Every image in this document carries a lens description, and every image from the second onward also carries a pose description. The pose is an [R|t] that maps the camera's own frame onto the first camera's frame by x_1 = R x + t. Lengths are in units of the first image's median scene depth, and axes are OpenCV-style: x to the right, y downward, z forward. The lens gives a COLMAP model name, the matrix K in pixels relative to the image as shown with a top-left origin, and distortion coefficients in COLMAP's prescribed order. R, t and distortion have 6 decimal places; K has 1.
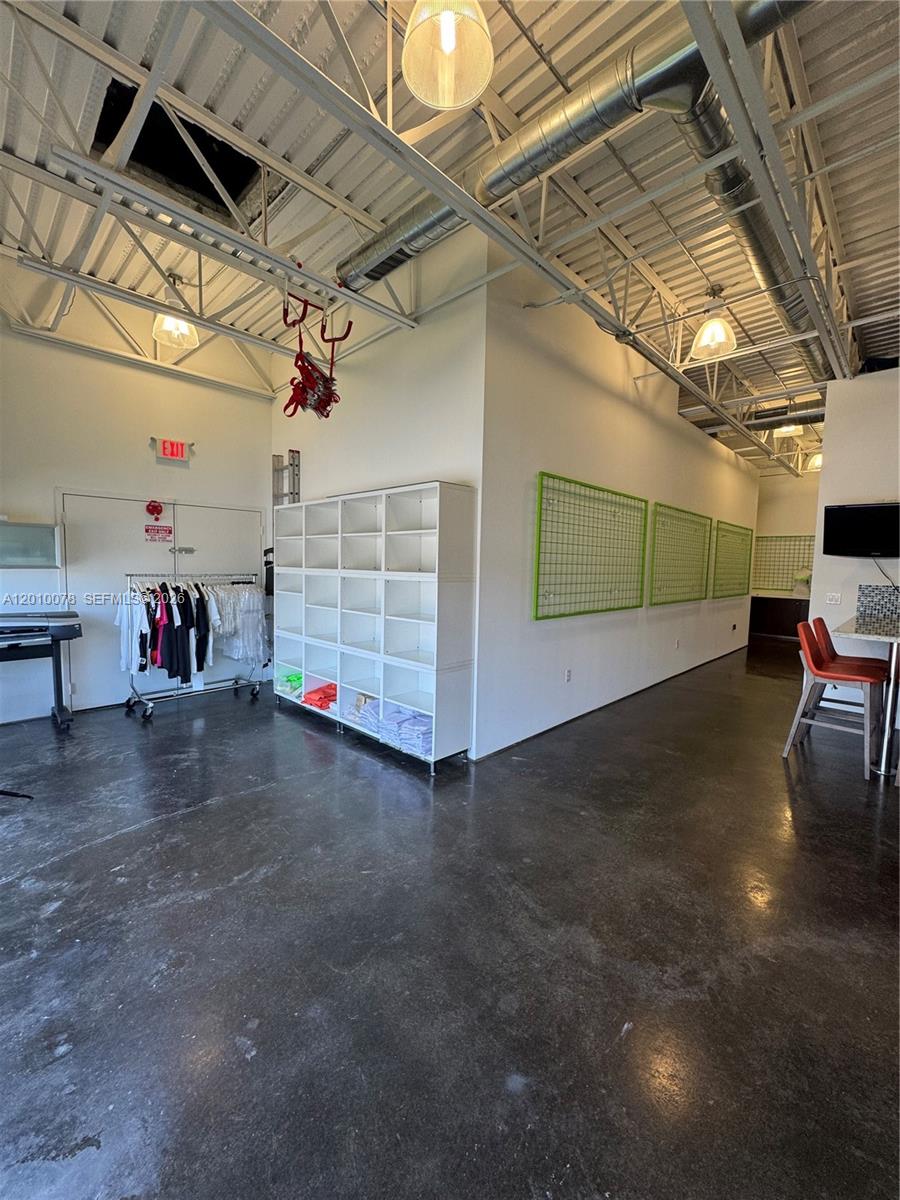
lens RADIAL K [[483.1, 0, 448.0], [0, 483.1, 599.2], [0, 0, 1]] dist [0.003410, -0.001037]
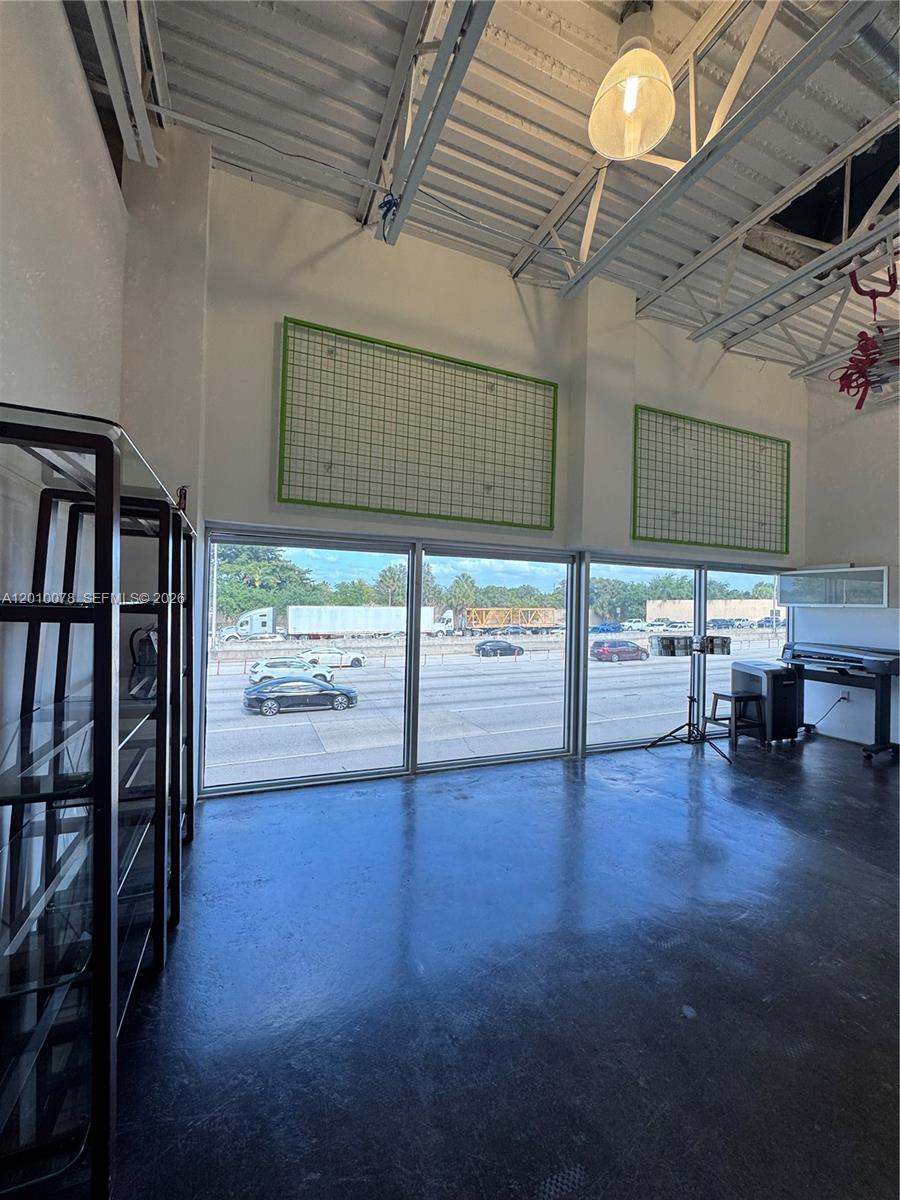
lens RADIAL K [[483.1, 0, 453.8], [0, 483.1, 597.9], [0, 0, 1]] dist [0.003410, -0.001037]
pose [[-0.380435, -0.043645, -0.923777, 0.500292], [-0.107430, 0.994209, -0.002731, 0.018704], [0.918547, 0.098203, -0.382921, 0.505942]]
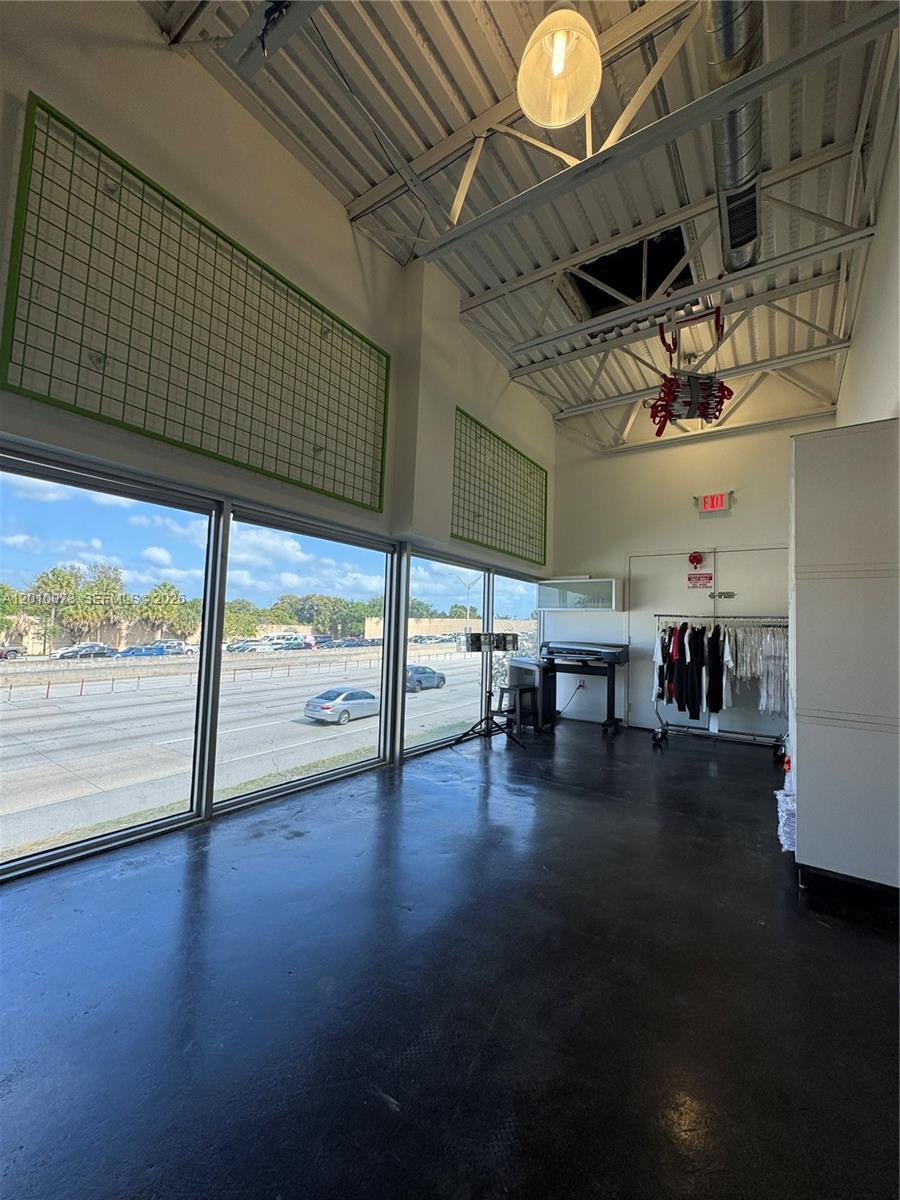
lens RADIAL K [[483.1, 0, 454.7], [0, 483.1, 596.7], [0, 0, 1]] dist [0.003410, -0.001037]
pose [[0.178719, -0.082945, -0.980398, 0.409466], [-0.109188, 0.988613, -0.103544, 0.081420], [0.977823, 0.125553, 0.167628, 0.318540]]
